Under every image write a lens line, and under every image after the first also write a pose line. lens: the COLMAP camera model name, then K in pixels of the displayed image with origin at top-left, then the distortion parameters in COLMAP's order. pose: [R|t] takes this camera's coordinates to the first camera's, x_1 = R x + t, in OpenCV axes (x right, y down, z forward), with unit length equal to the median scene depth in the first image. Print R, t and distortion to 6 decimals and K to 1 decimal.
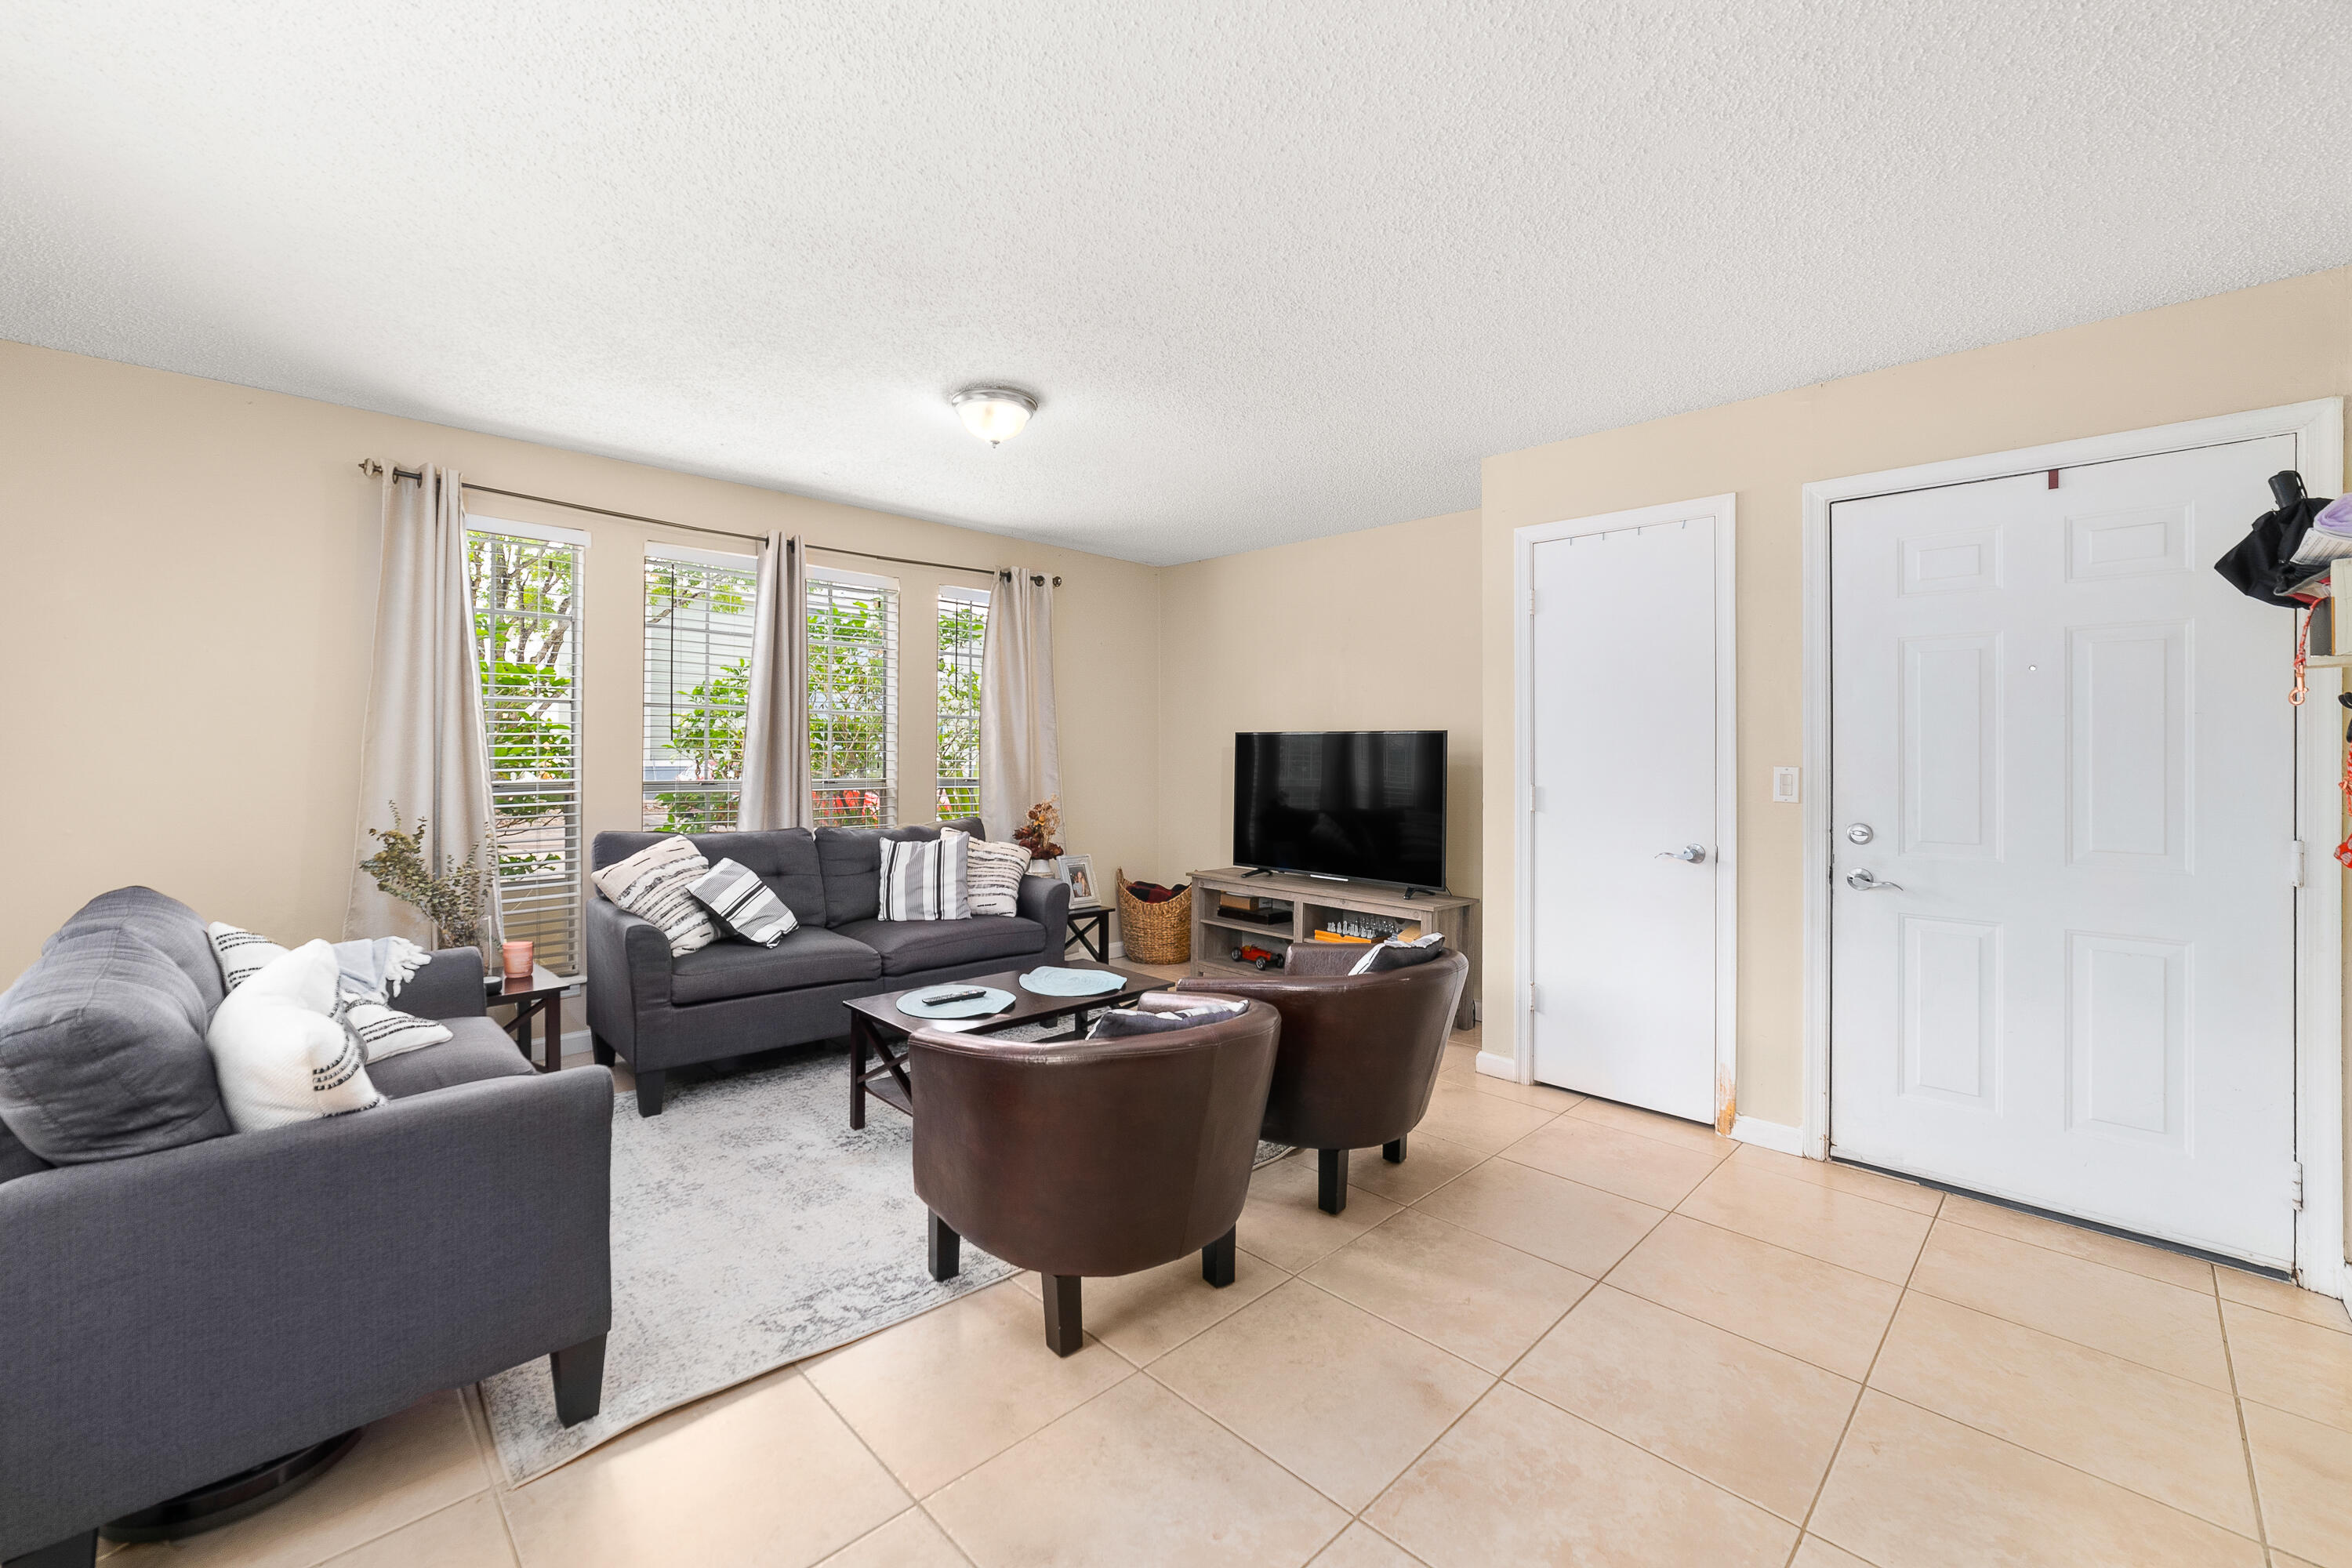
lens RADIAL K [[942.2, 0, 1113.4], [0, 942.2, 750.7], [0, 0, 1]] dist [-0.014744, 0.002814]
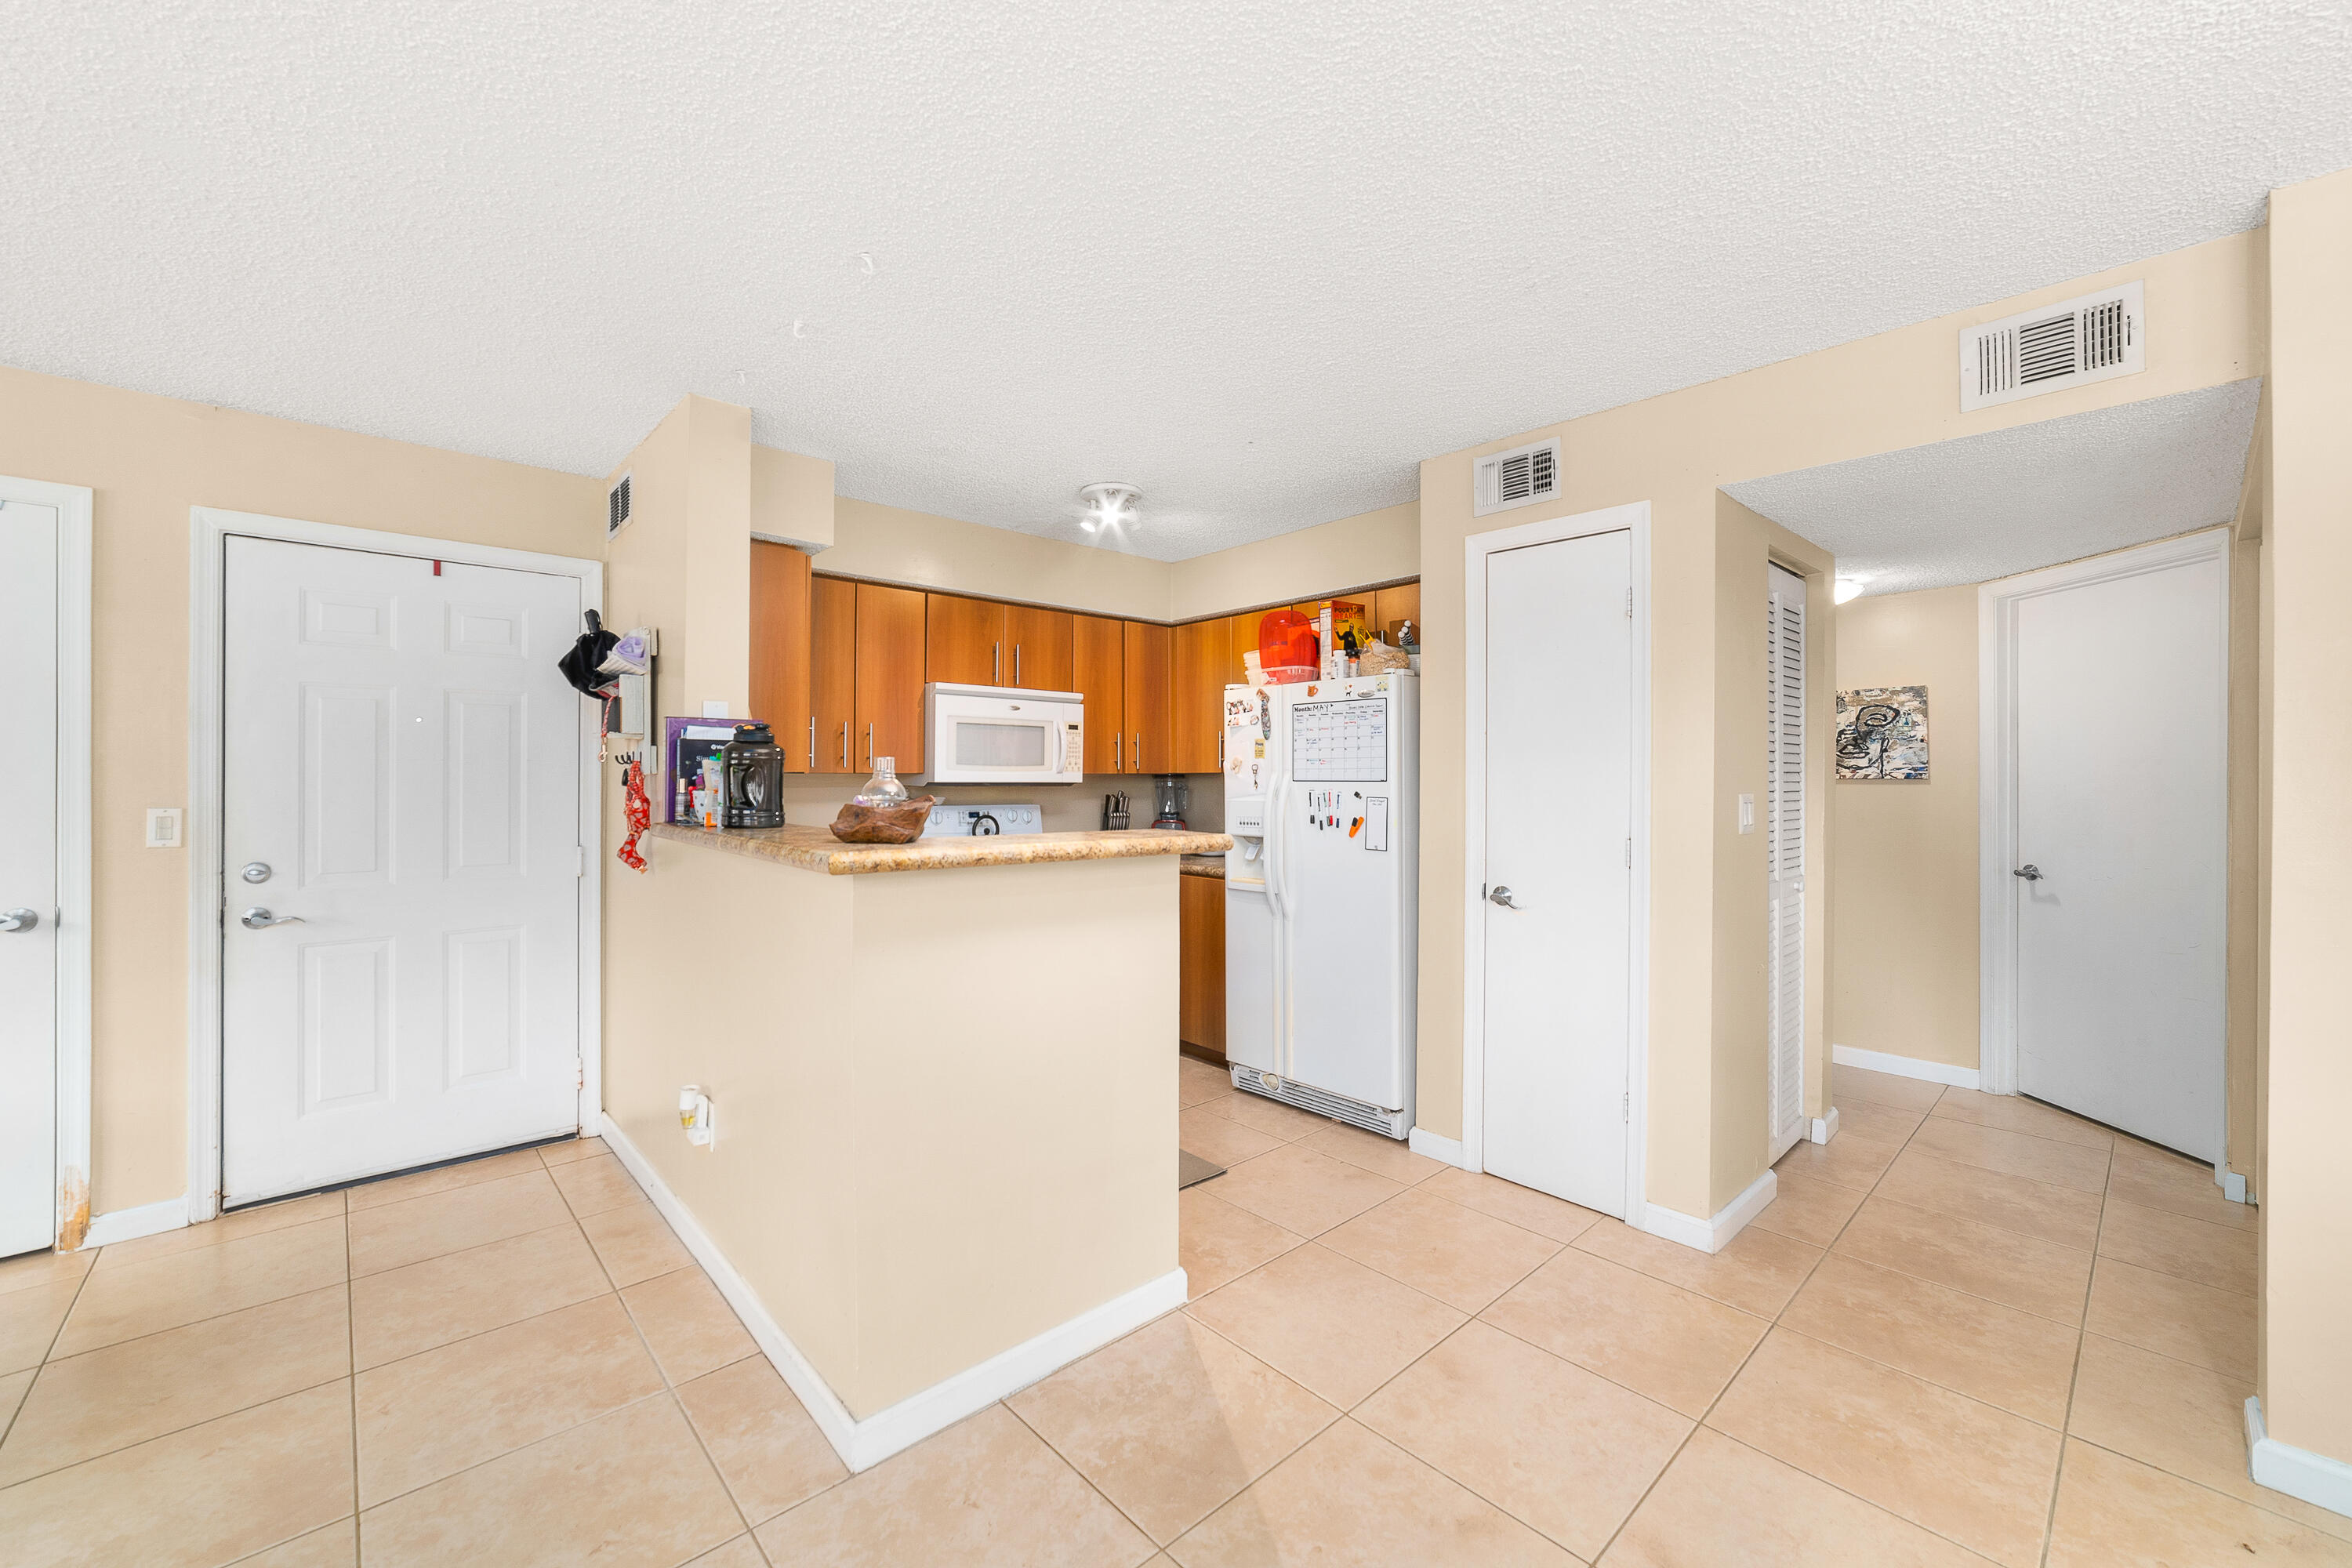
lens RADIAL K [[922.9, 0, 1177.4], [0, 922.9, 776.8], [0, 0, 1]] dist [-0.008901, 0.001928]
pose [[0.006022, -0.011697, 0.999913, -0.179786], [-0.005071, 0.999918, 0.011727, -0.031616], [-0.999969, -0.005141, 0.005962, 0.010834]]
